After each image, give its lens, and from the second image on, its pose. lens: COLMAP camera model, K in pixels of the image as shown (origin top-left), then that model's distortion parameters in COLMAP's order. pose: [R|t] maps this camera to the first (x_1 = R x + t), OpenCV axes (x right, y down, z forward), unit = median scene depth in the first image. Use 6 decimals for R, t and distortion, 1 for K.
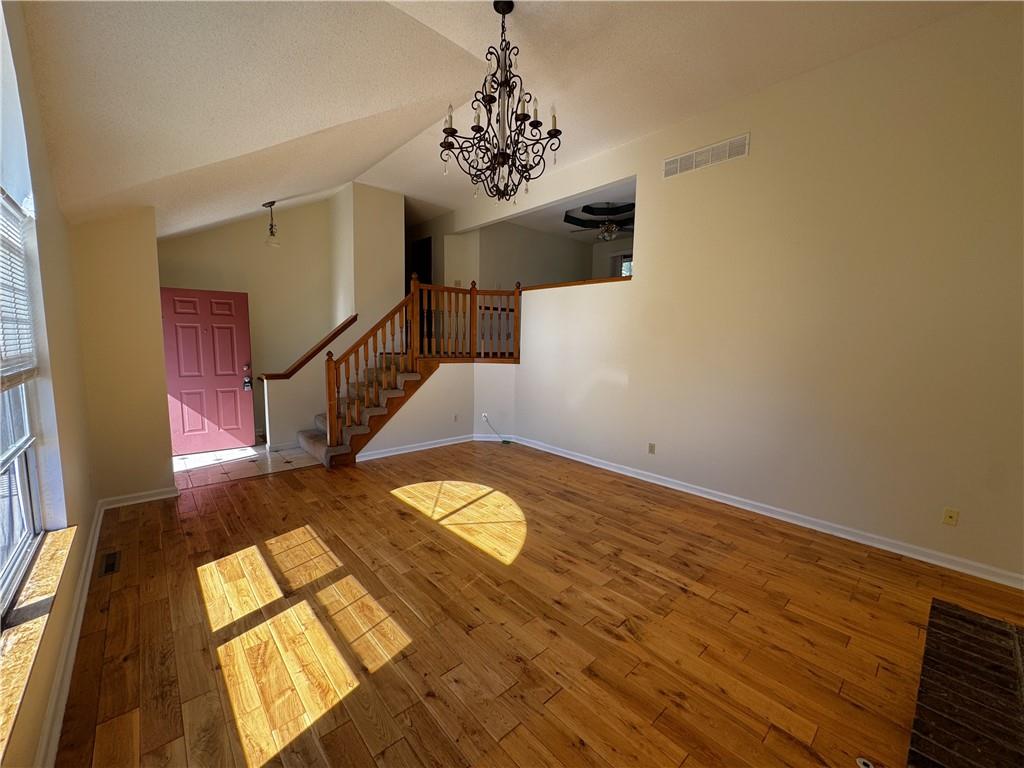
lens RADIAL K [[410.6, 0, 512.0], [0, 410.6, 384.0], [0, 0, 1]] dist [-0.000278, 0.000001]
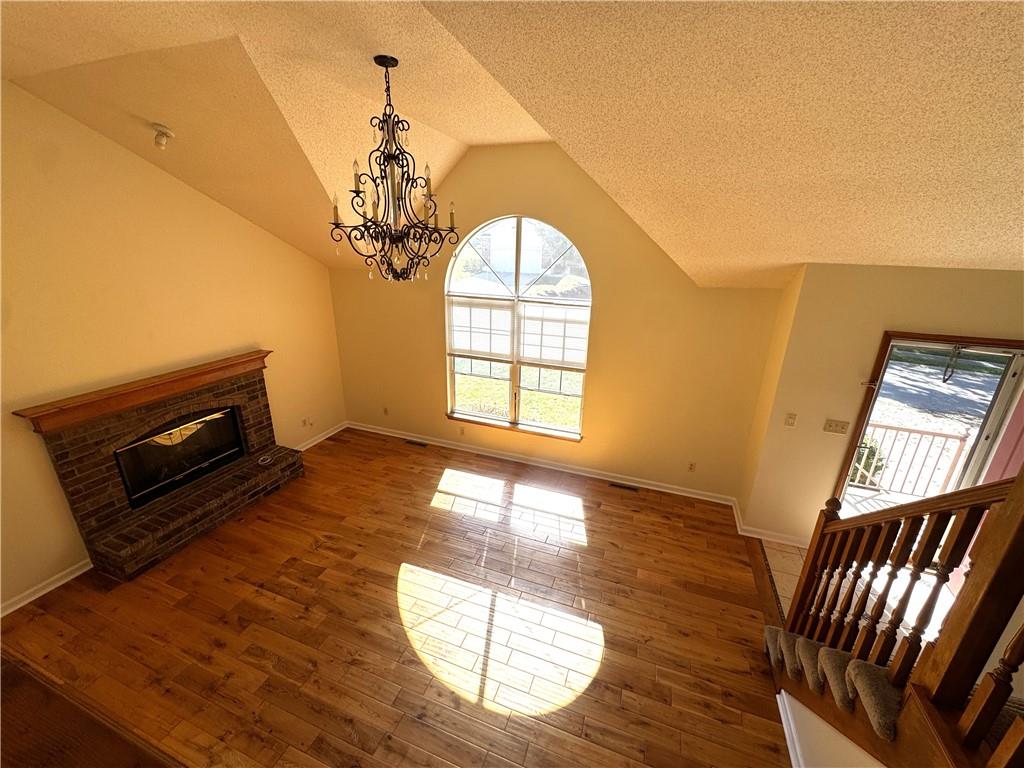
lens RADIAL K [[410.6, 0, 512.0], [0, 410.6, 384.0], [0, 0, 1]] dist [-0.000278, 0.000001]
pose [[-0.885530, 0.112260, -0.450815, 0.213387], [-0.088629, 0.911725, 0.401126, -0.662171], [0.456050, 0.395165, -0.797411, 2.048157]]
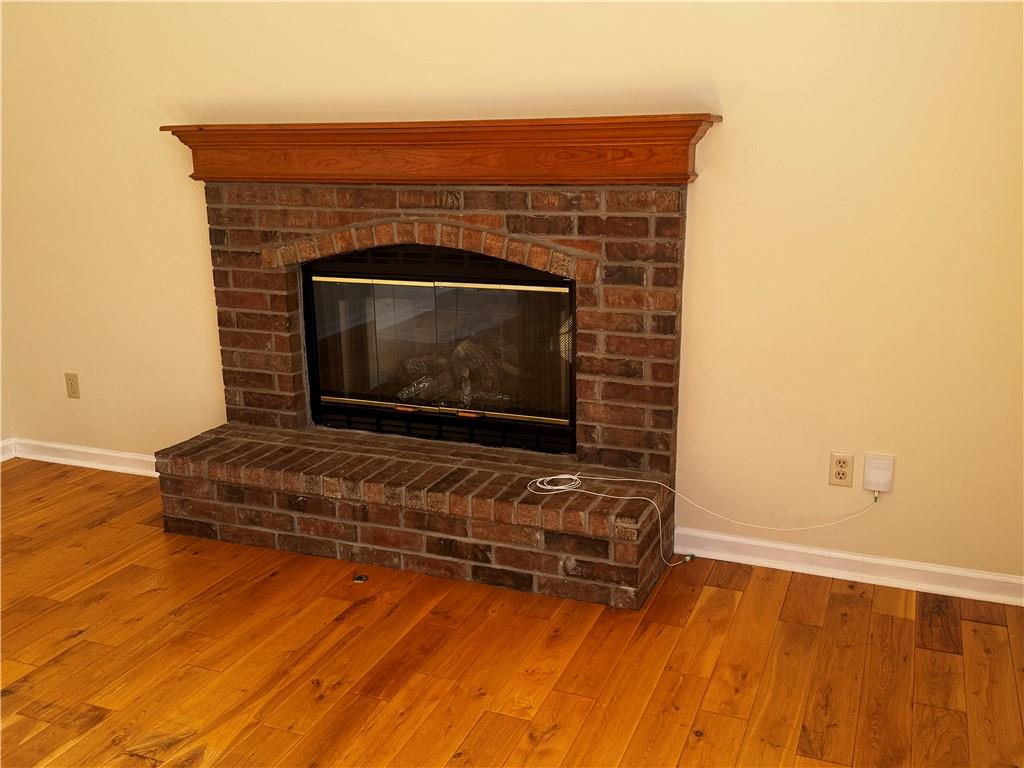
lens RADIAL K [[969.1, 0, 512.0], [0, 969.1, 384.0], [0, 0, 1]] dist [0.139950, 0.001224]
pose [[-0.426599, -0.237773, 0.872627, -0.605467], [0.101660, 0.946105, 0.307492, -0.069630], [-0.898709, 0.219887, -0.379435, 0.792052]]
